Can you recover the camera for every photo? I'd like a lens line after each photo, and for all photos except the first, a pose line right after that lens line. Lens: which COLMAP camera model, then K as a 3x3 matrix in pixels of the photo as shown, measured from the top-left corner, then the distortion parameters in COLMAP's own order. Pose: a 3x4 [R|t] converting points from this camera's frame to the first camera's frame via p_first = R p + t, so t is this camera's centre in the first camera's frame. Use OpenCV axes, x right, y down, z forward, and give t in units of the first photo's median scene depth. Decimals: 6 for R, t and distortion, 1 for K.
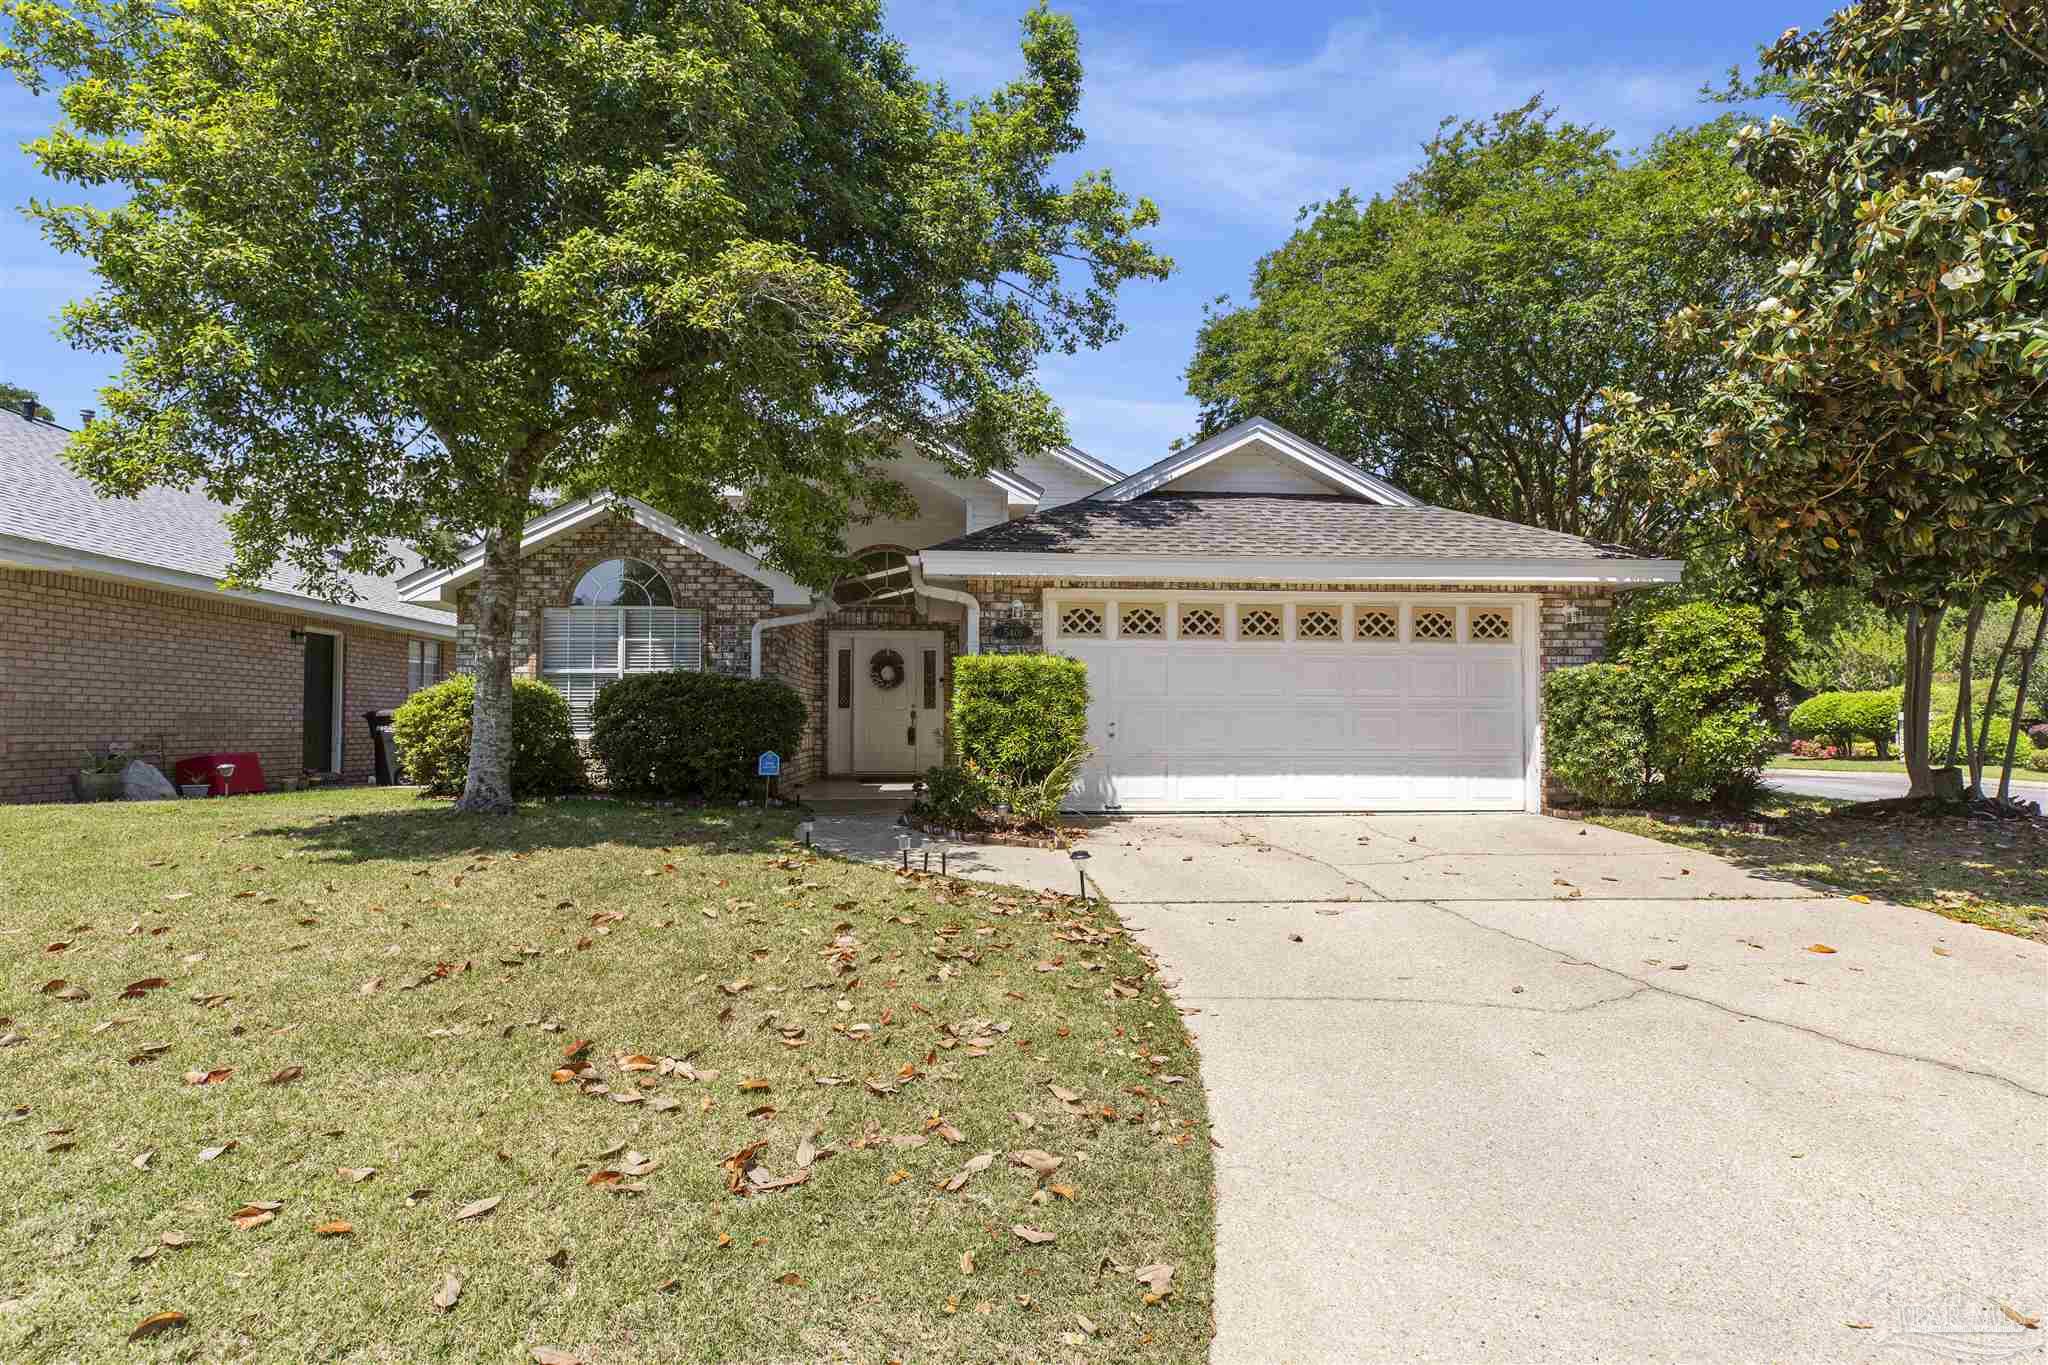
lens RADIAL K [[1072.8, 0, 1027.1], [0, 1072.8, 695.8], [0, 0, 1]] dist [-0.011076, 0.000441]
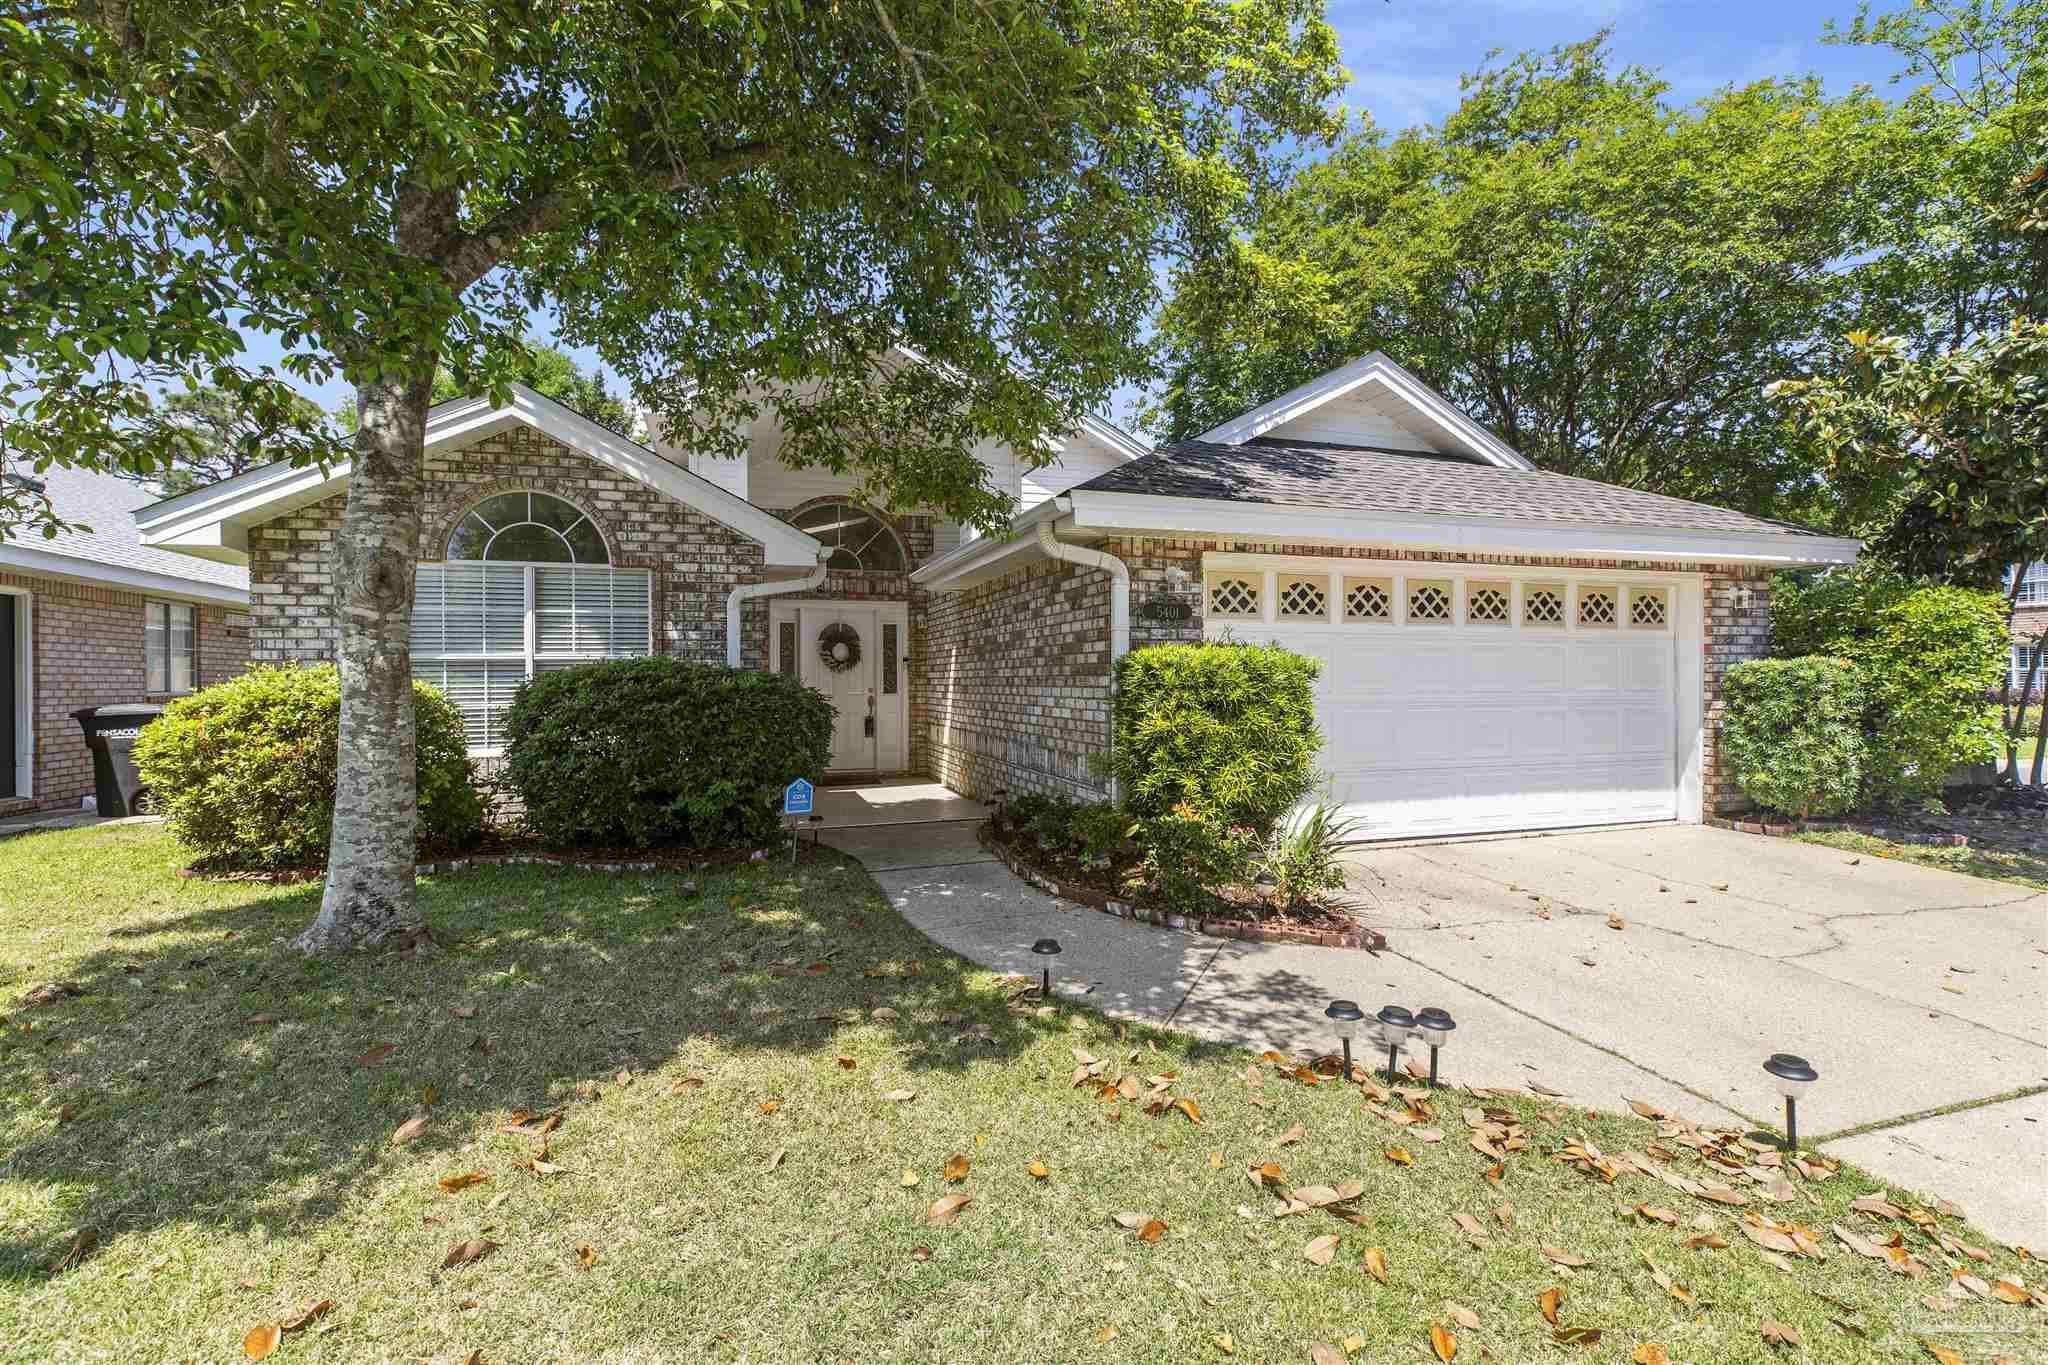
lens RADIAL K [[935.0, 0, 1021.8], [0, 935.0, 678.2], [0, 0, 1]] dist [-0.000278, 0.000028]
pose [[0.971080, -0.004728, 0.238707, -0.244982], [-0.001602, 0.999652, 0.026317, -0.028815], [-0.238748, -0.025938, 0.970735, 0.387313]]
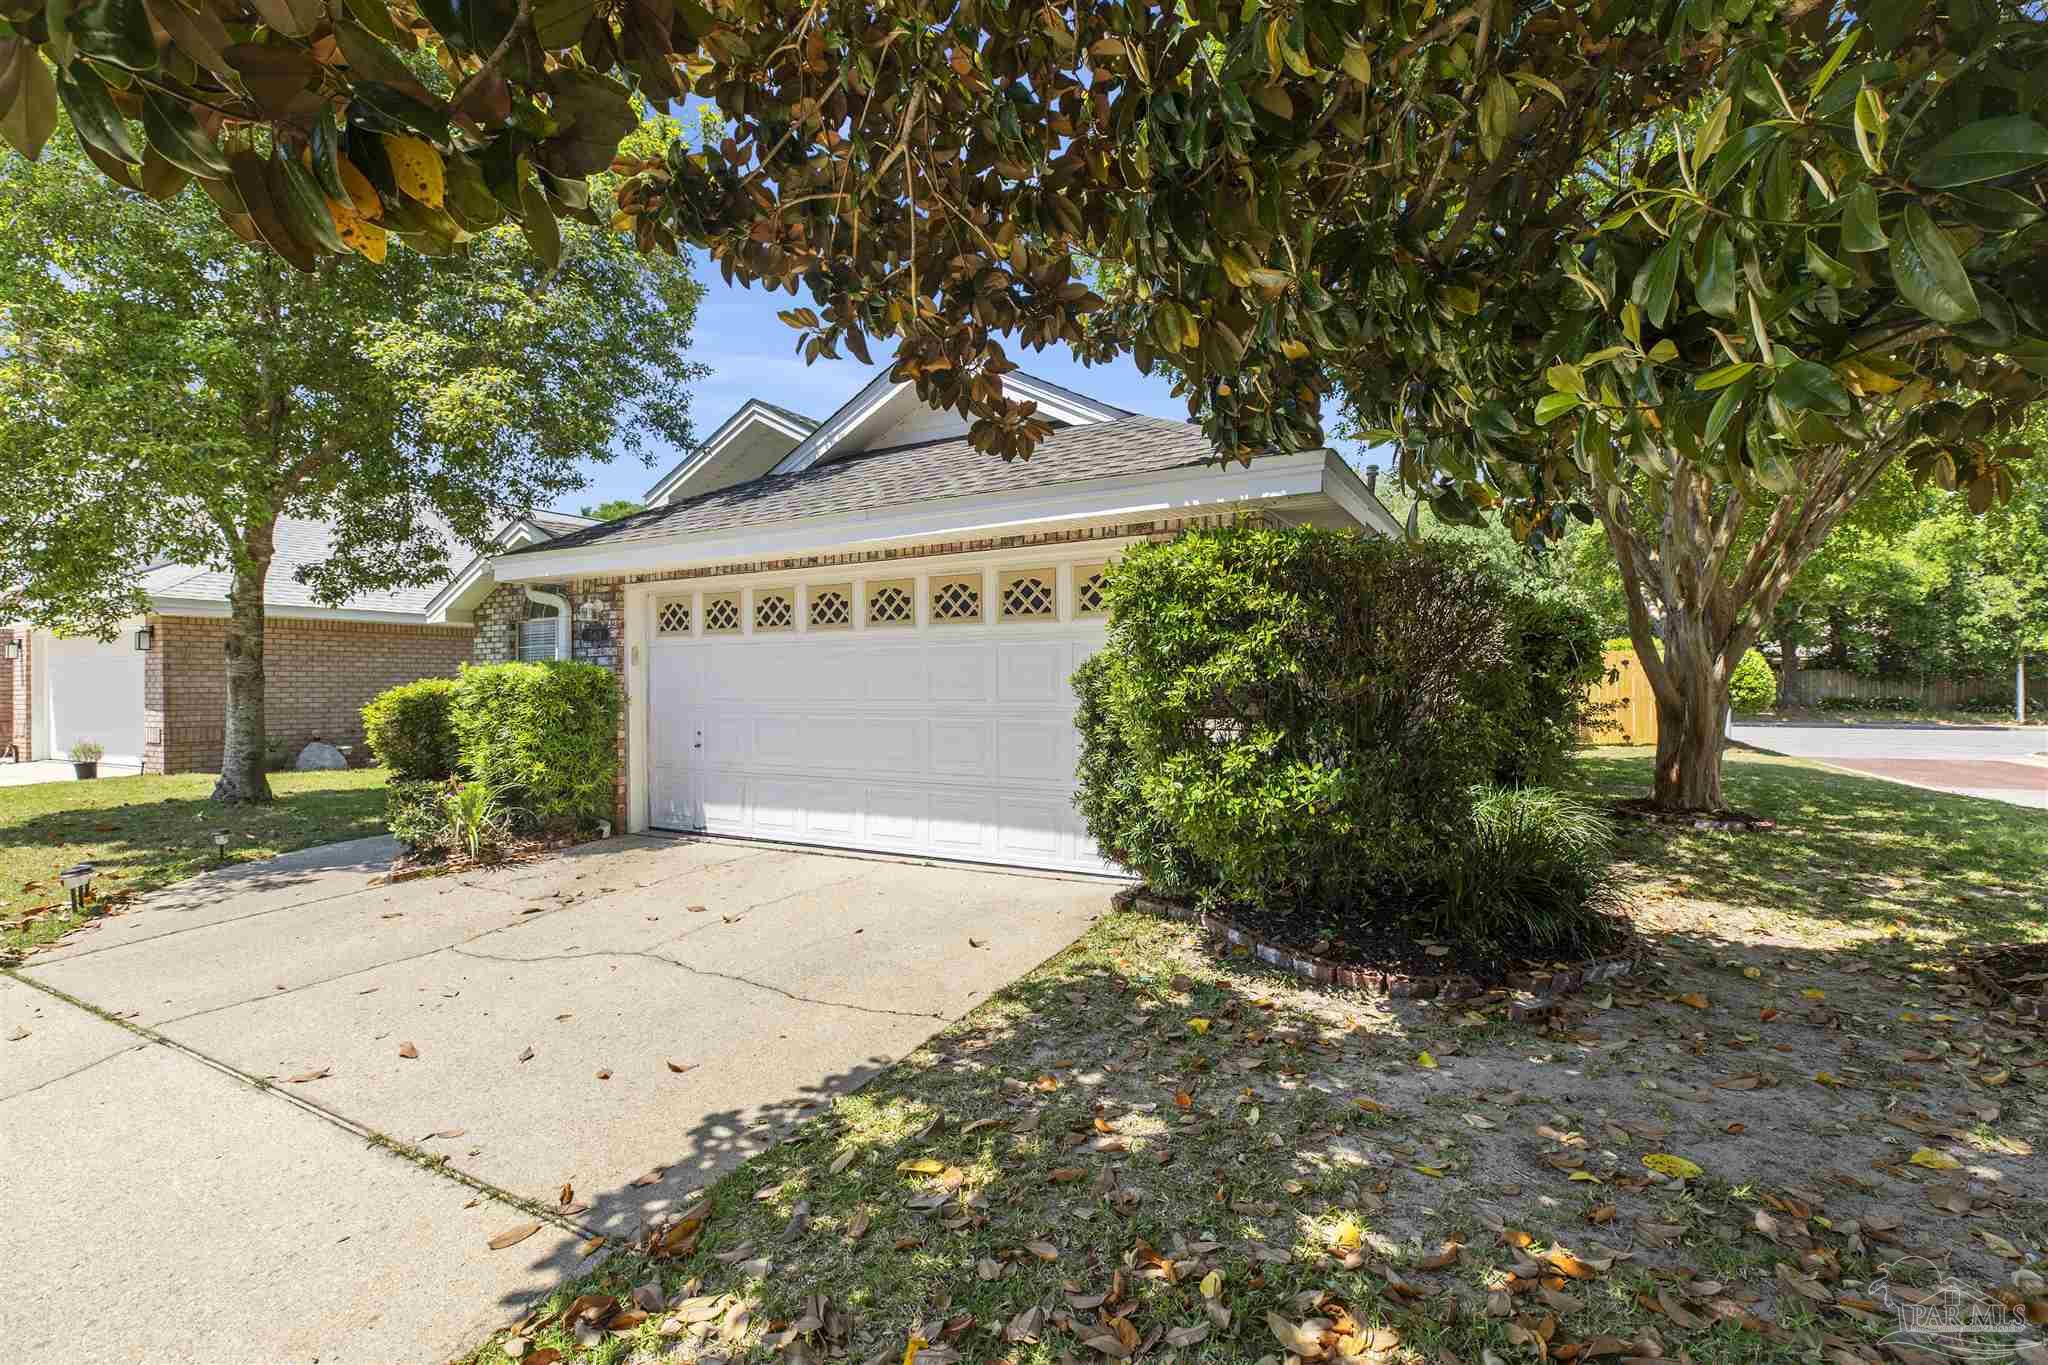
lens RADIAL K [[935.0, 0, 1020.1], [0, 935.0, 676.0], [0, 0, 1]] dist [-0.000278, 0.000028]
pose [[0.820579, -0.012221, -0.571403, 0.712940], [0.027414, 0.999462, 0.017992, -0.026284], [0.570876, -0.030429, 0.820473, 0.511030]]
